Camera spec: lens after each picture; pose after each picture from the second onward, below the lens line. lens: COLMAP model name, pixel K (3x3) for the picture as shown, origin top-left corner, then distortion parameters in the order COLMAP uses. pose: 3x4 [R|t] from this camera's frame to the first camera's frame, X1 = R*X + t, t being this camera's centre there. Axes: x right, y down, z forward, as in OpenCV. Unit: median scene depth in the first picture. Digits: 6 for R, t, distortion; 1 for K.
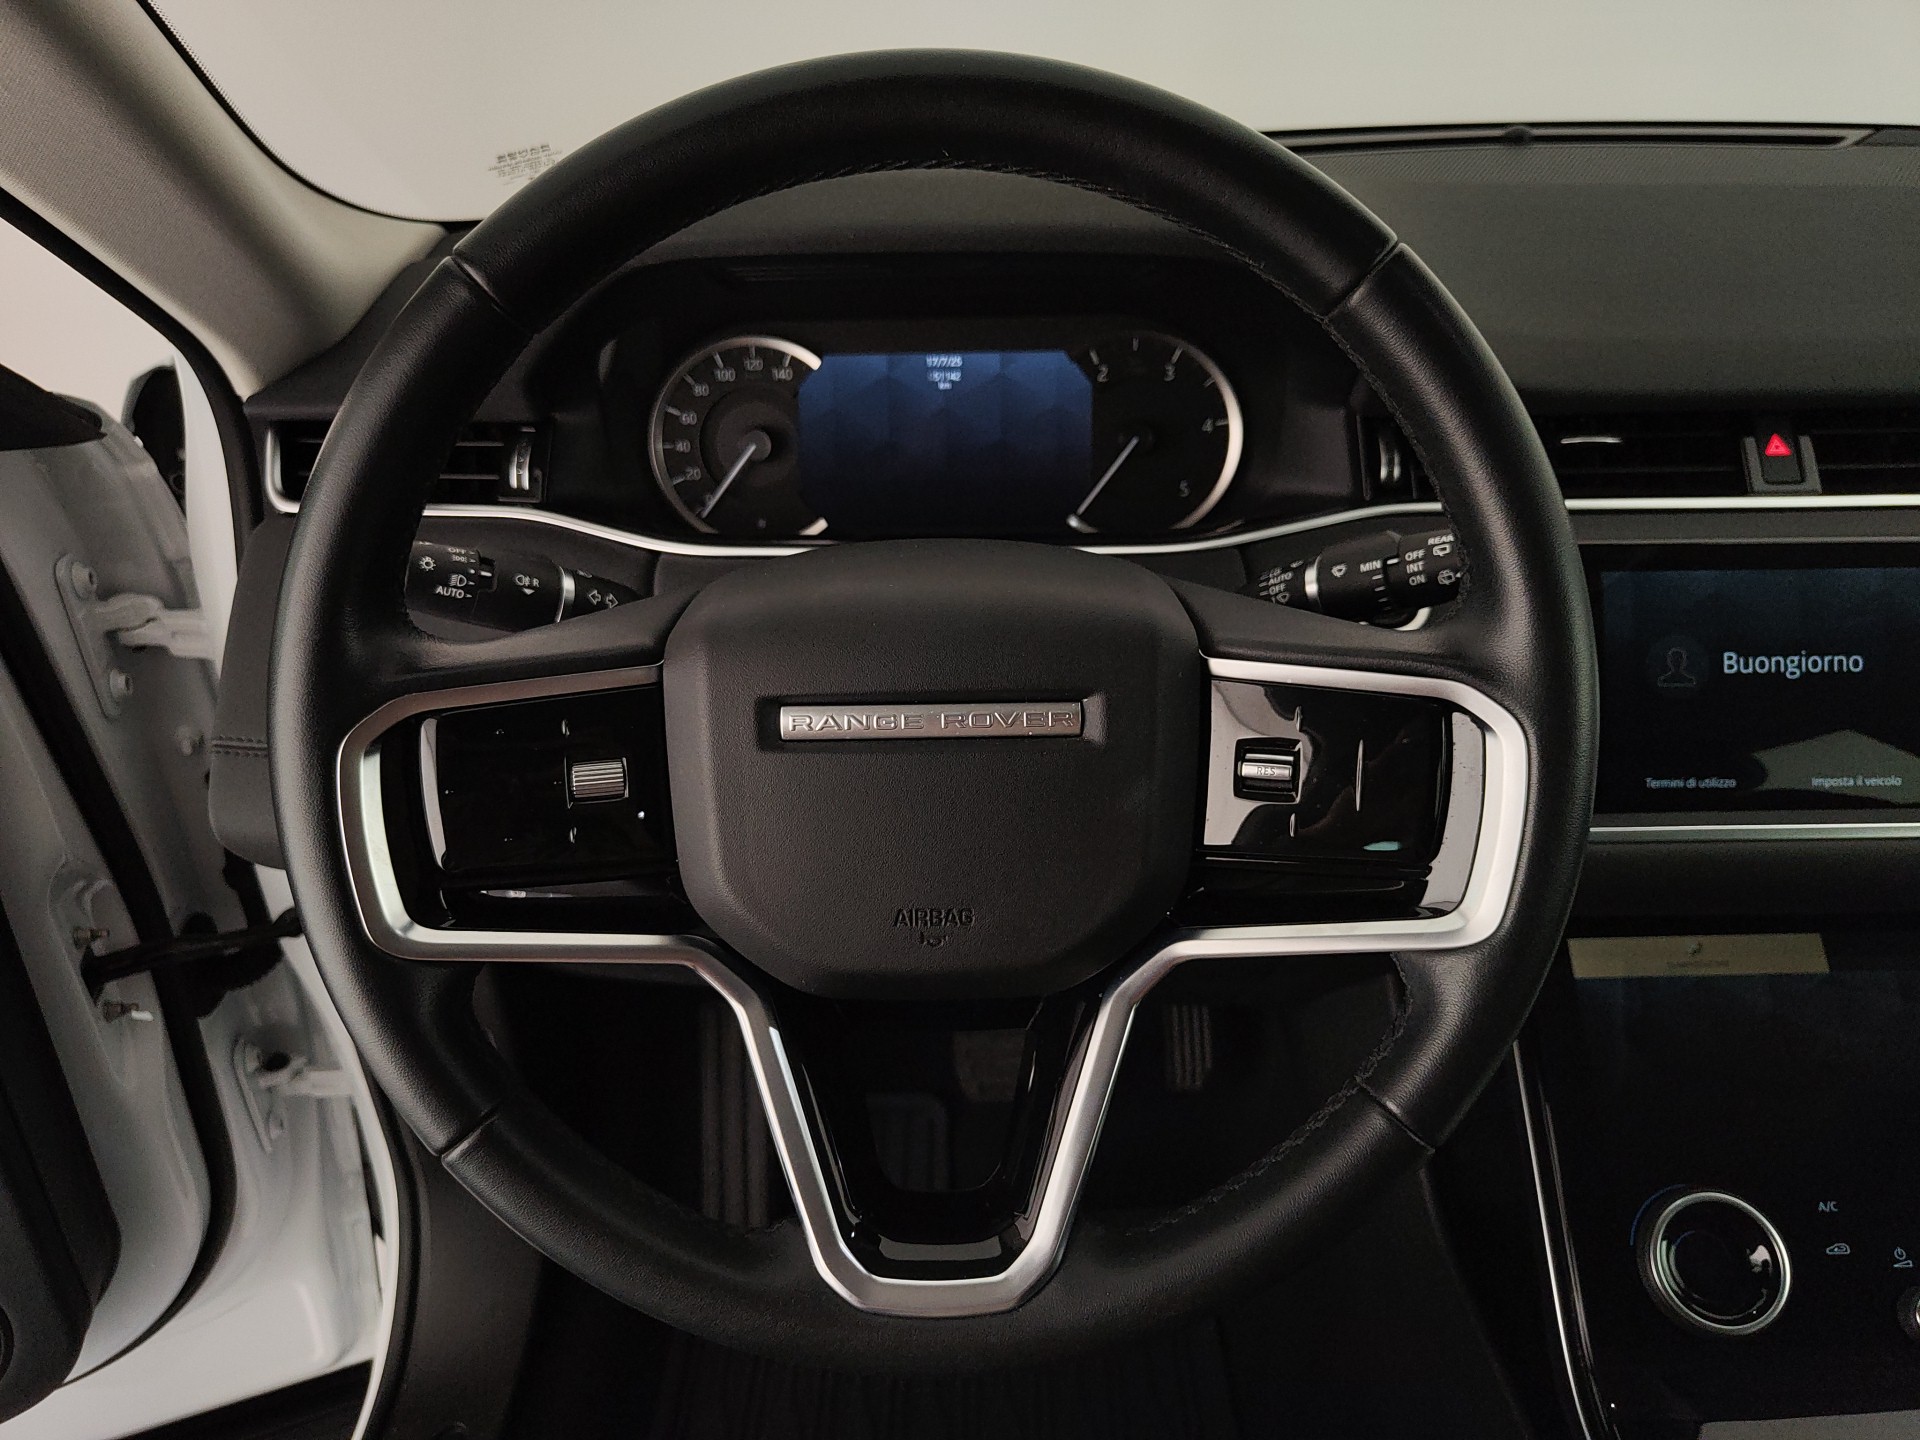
lens RADIAL K [[1516.3, 0, 966.3], [0, 1516.3, 720.5], [0, 0, 1]] dist [0.028282, -0.023245]
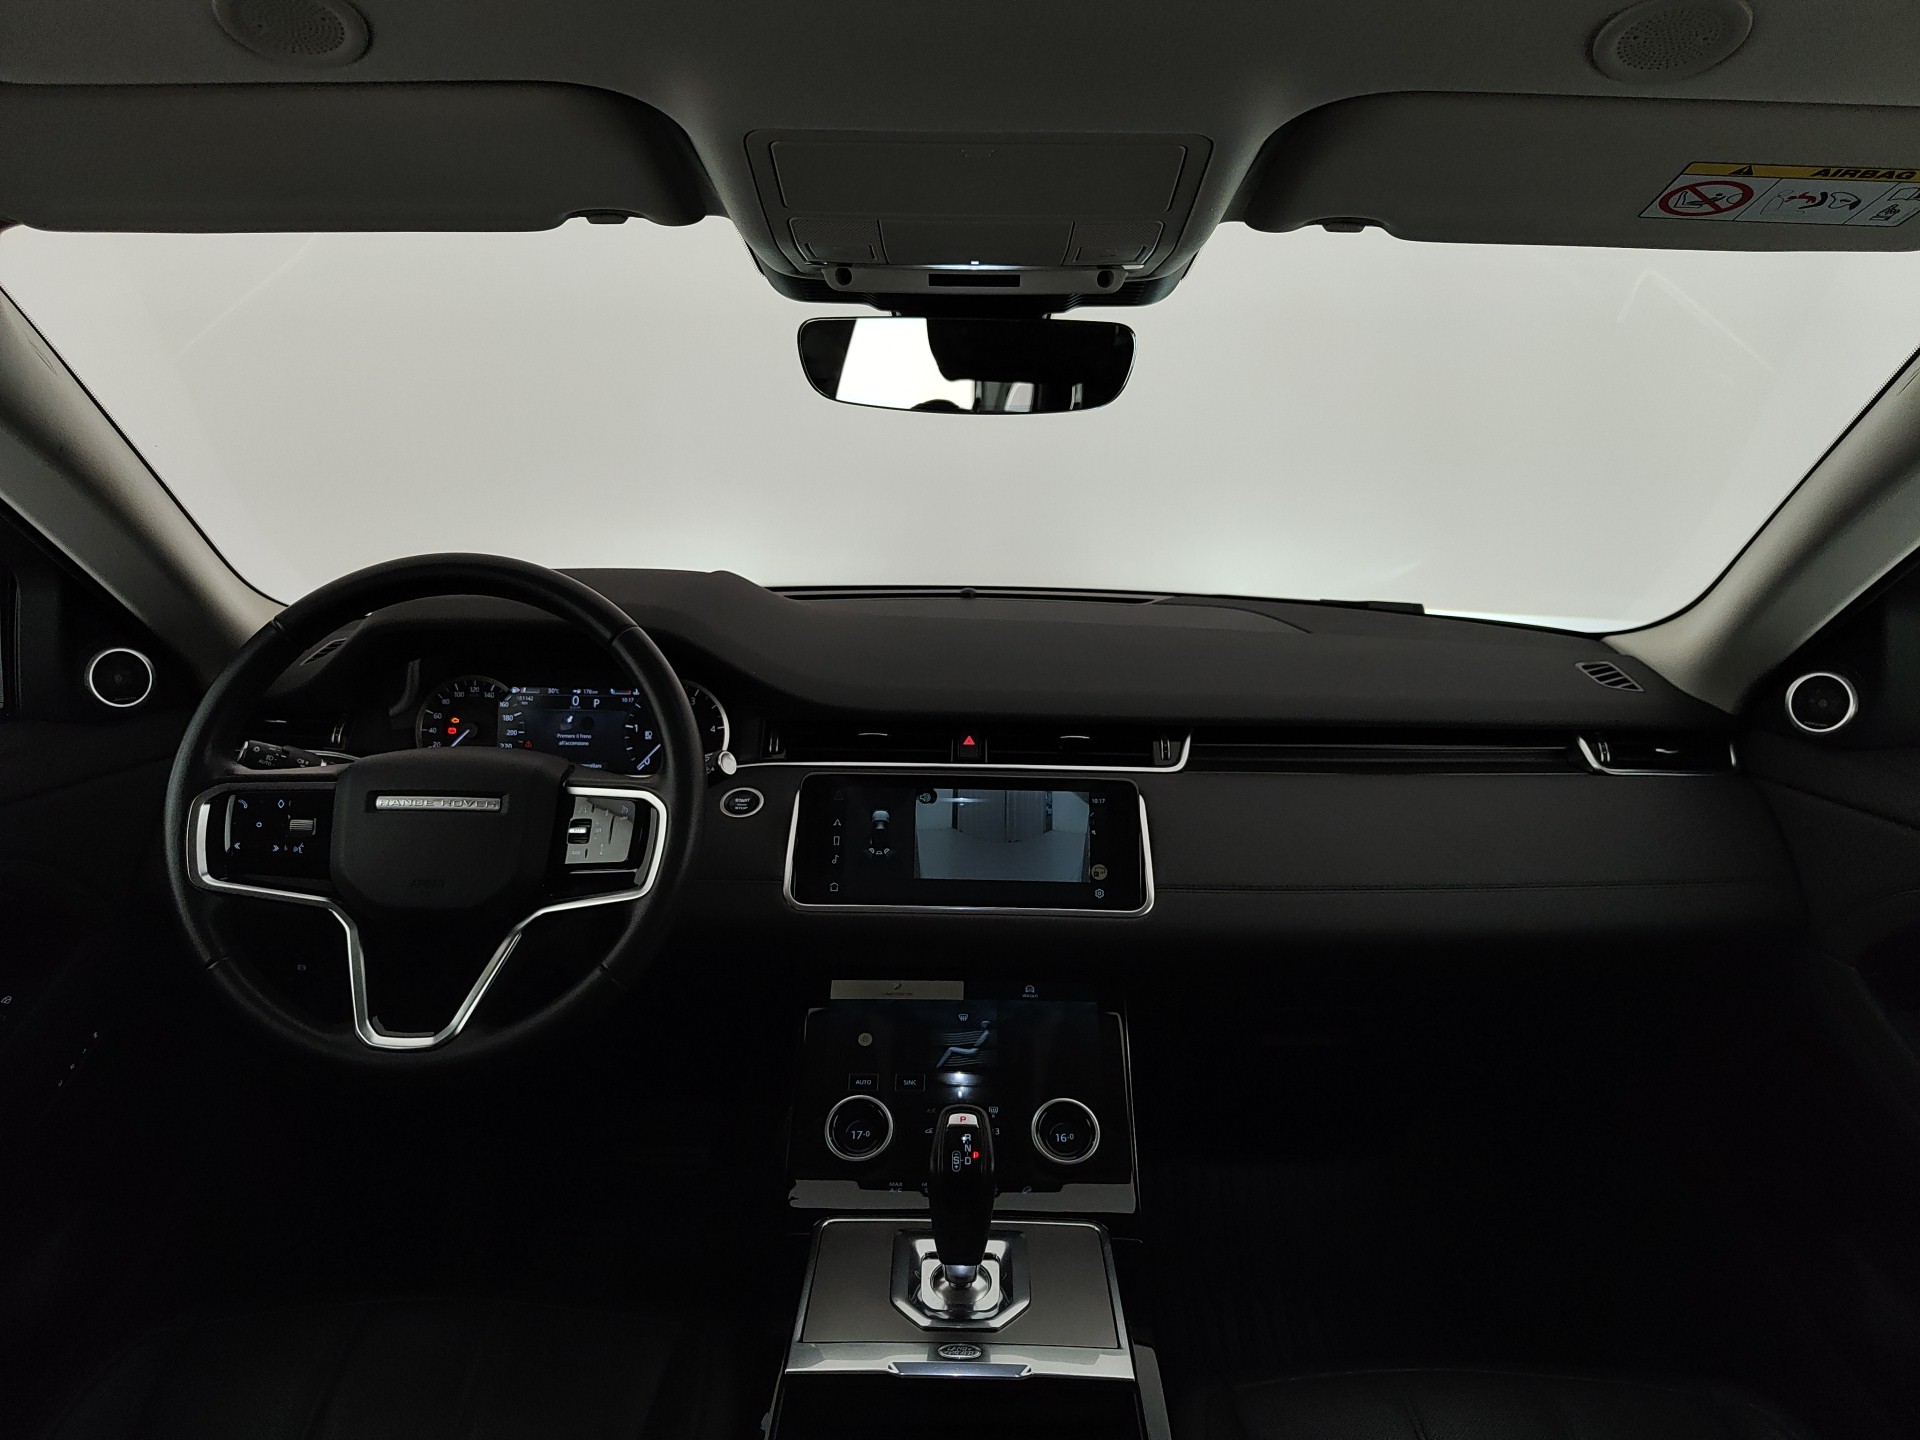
lens RADIAL K [[1516.3, 0, 956.7], [0, 1516.3, 713.2], [0, 0, 1]] dist [0.028282, -0.023245]
pose [[0.998989, 0.028911, -0.034421, 0.850179], [-0.037451, 0.958798, -0.281609, 0.495811], [0.024861, 0.282614, 0.958912, -1.303840]]
